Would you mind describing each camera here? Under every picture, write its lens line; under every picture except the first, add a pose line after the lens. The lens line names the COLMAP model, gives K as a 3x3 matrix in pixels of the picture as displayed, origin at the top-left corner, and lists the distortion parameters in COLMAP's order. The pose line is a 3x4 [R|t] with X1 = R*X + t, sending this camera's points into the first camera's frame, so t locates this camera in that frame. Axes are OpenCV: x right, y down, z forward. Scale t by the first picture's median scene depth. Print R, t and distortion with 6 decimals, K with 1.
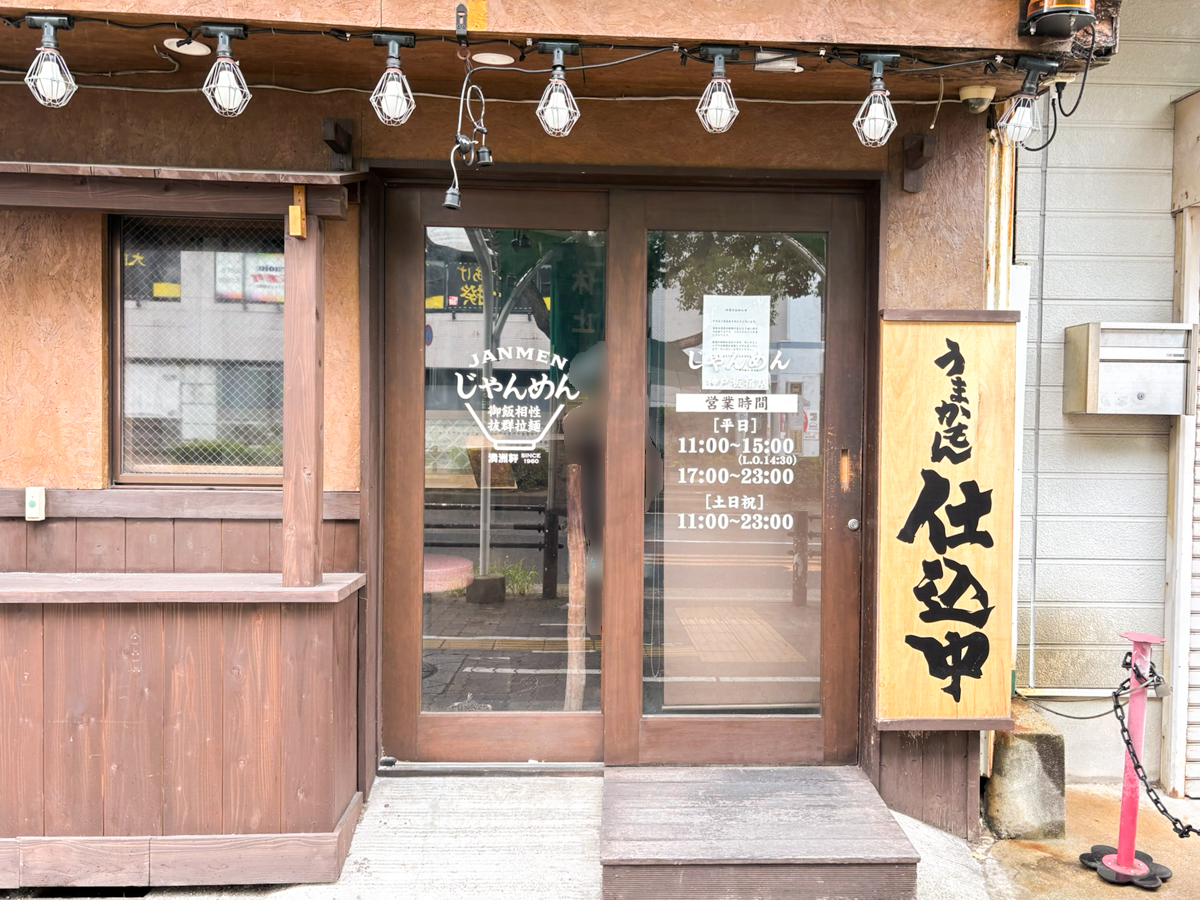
lens RADIAL K [[983.3, 0, 630.0], [0, 983.3, 439.0], [0, 0, 1]] dist [0.008767, -0.002409]
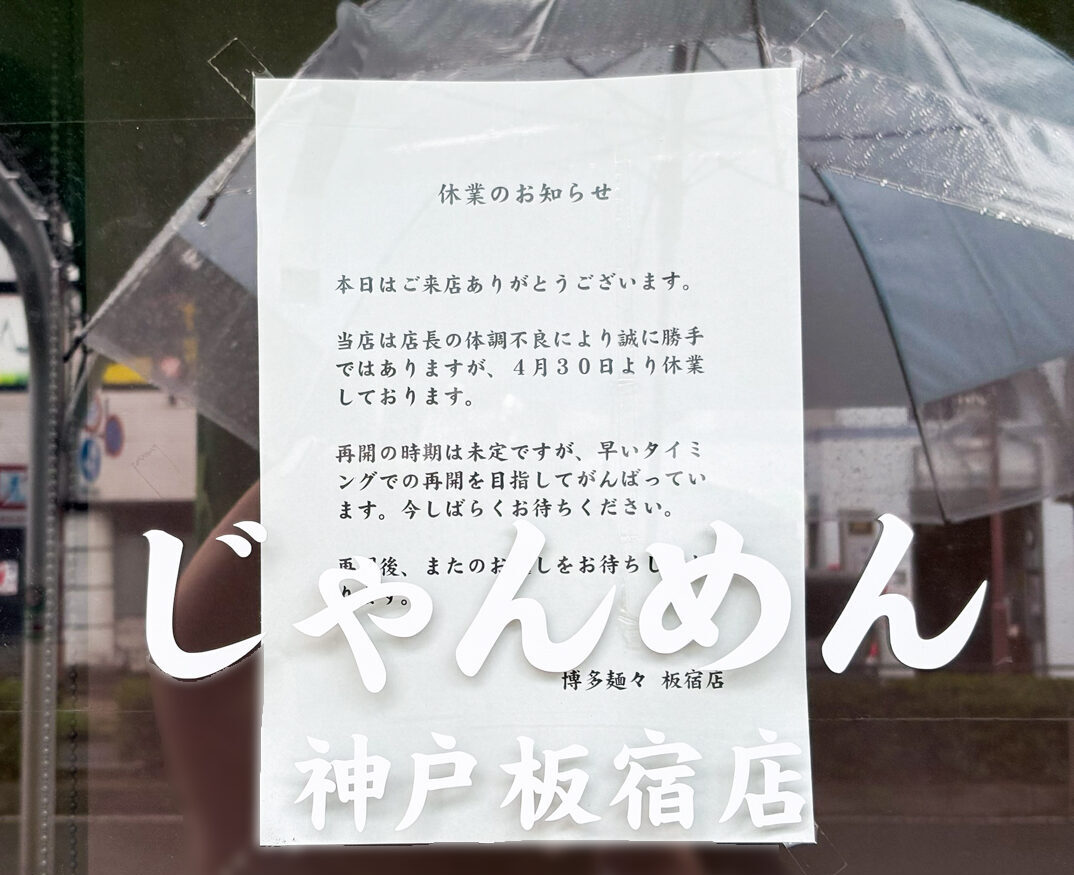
lens RADIAL K [[1712.7, 0, 537.0], [0, 1712.7, 437.5], [0, 0, 1]] dist [0.013174, 0.018537]
pose [[0.999486, -0.020983, -0.024246, 0.119769], [0.018421, 0.994672, -0.101434, -0.082706], [0.026245, 0.100935, 0.994547, 0.831418]]
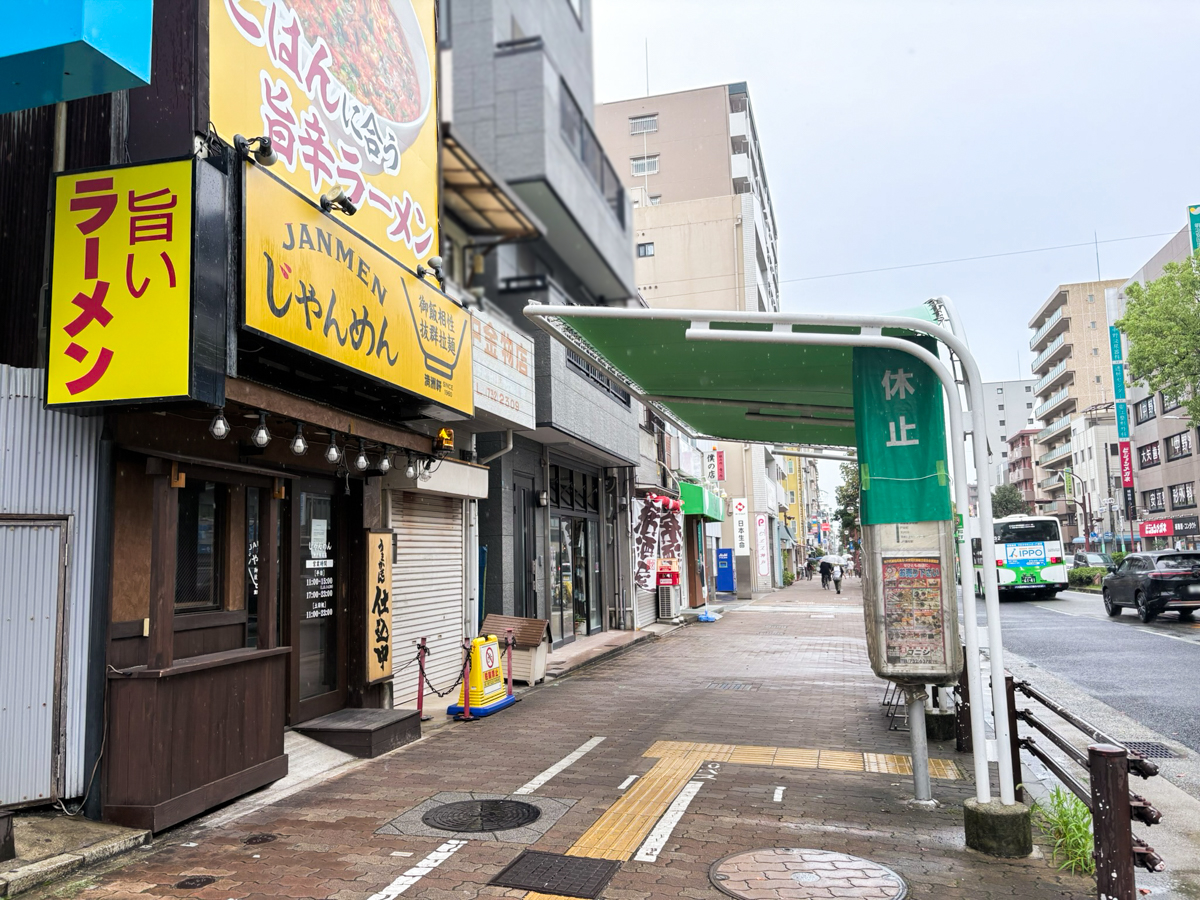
lens RADIAL K [[914.7, 0, 600.0], [0, 914.7, 450.0], [0, 0, 1]] dist [0.038416, -0.005952]
pose [[0.276759, 0.093061, 0.956423, -2.020792], [0.053145, 0.992294, -0.111930, -0.026547], [-0.959469, 0.081807, 0.269681, -0.326104]]
